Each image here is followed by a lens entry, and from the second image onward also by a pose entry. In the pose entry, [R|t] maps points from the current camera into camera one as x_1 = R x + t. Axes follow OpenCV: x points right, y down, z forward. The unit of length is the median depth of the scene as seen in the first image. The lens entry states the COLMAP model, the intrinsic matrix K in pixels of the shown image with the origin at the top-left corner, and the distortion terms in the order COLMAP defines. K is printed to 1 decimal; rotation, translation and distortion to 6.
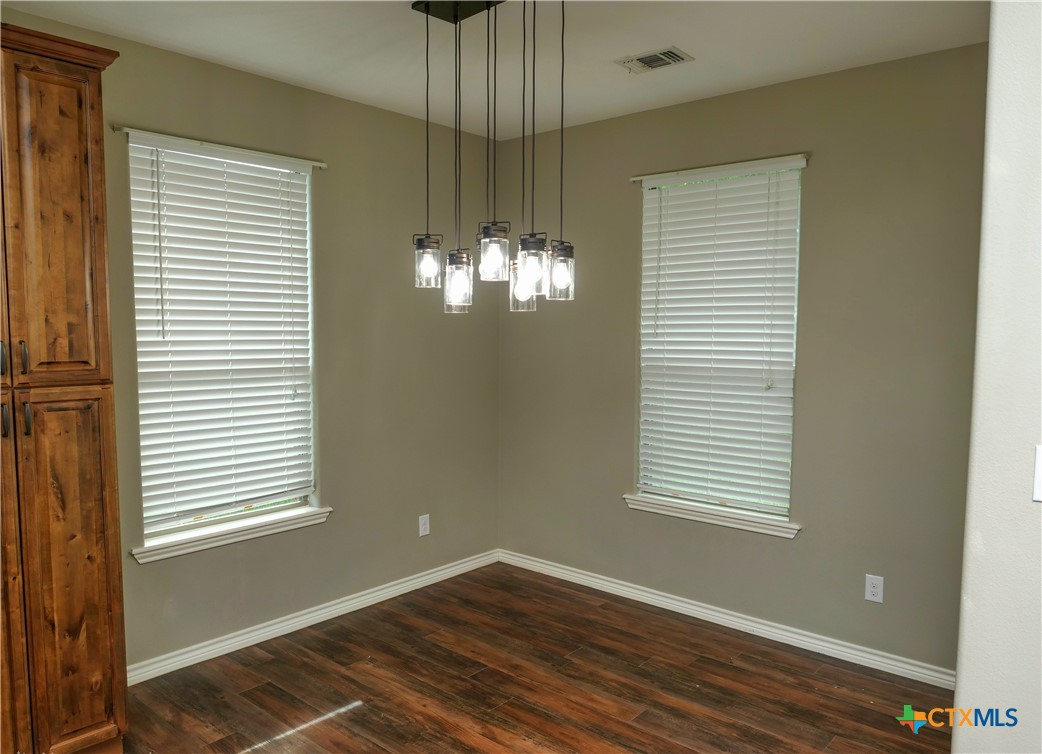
lens RADIAL K [[761.5, 0, 518.7], [0, 761.5, 384.4], [0, 0, 1]] dist [-0.034221, 0.000507]
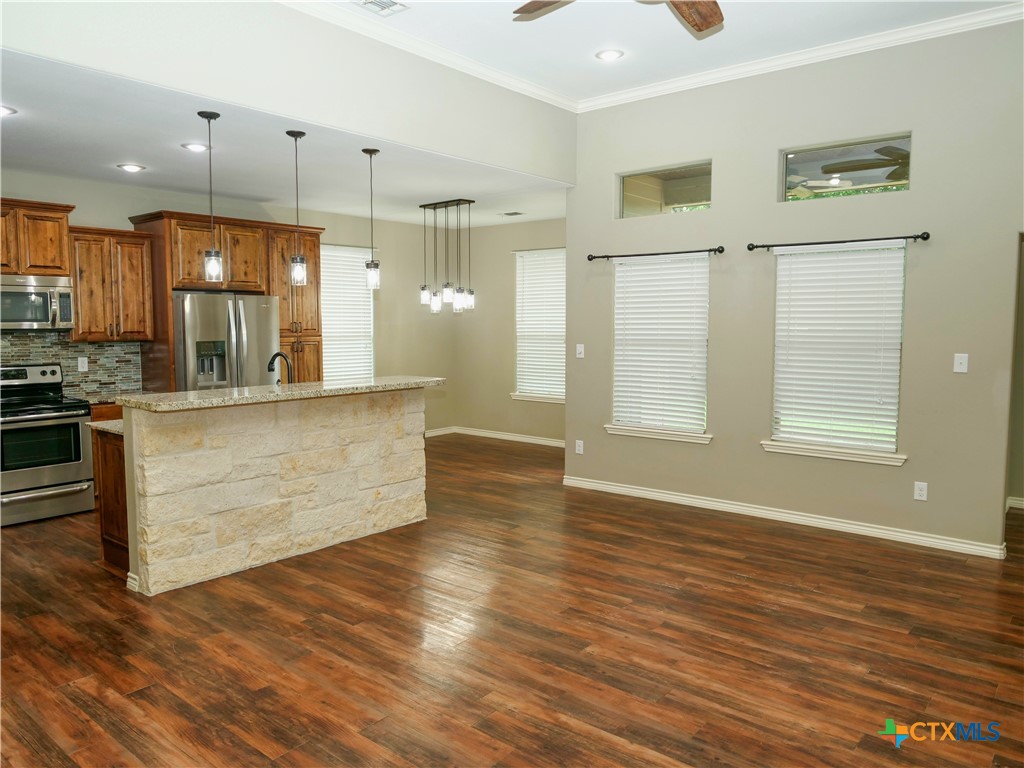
lens RADIAL K [[732.5, 0, 506.7], [0, 732.5, 381.9], [0, 0, 1]] dist [-0.023343, 0.004699]
pose [[0.999632, -0.007337, 0.026117, 0.103509], [0.007100, 0.999933, 0.009176, 0.132320], [-0.026183, -0.008987, 0.999617, -1.628272]]
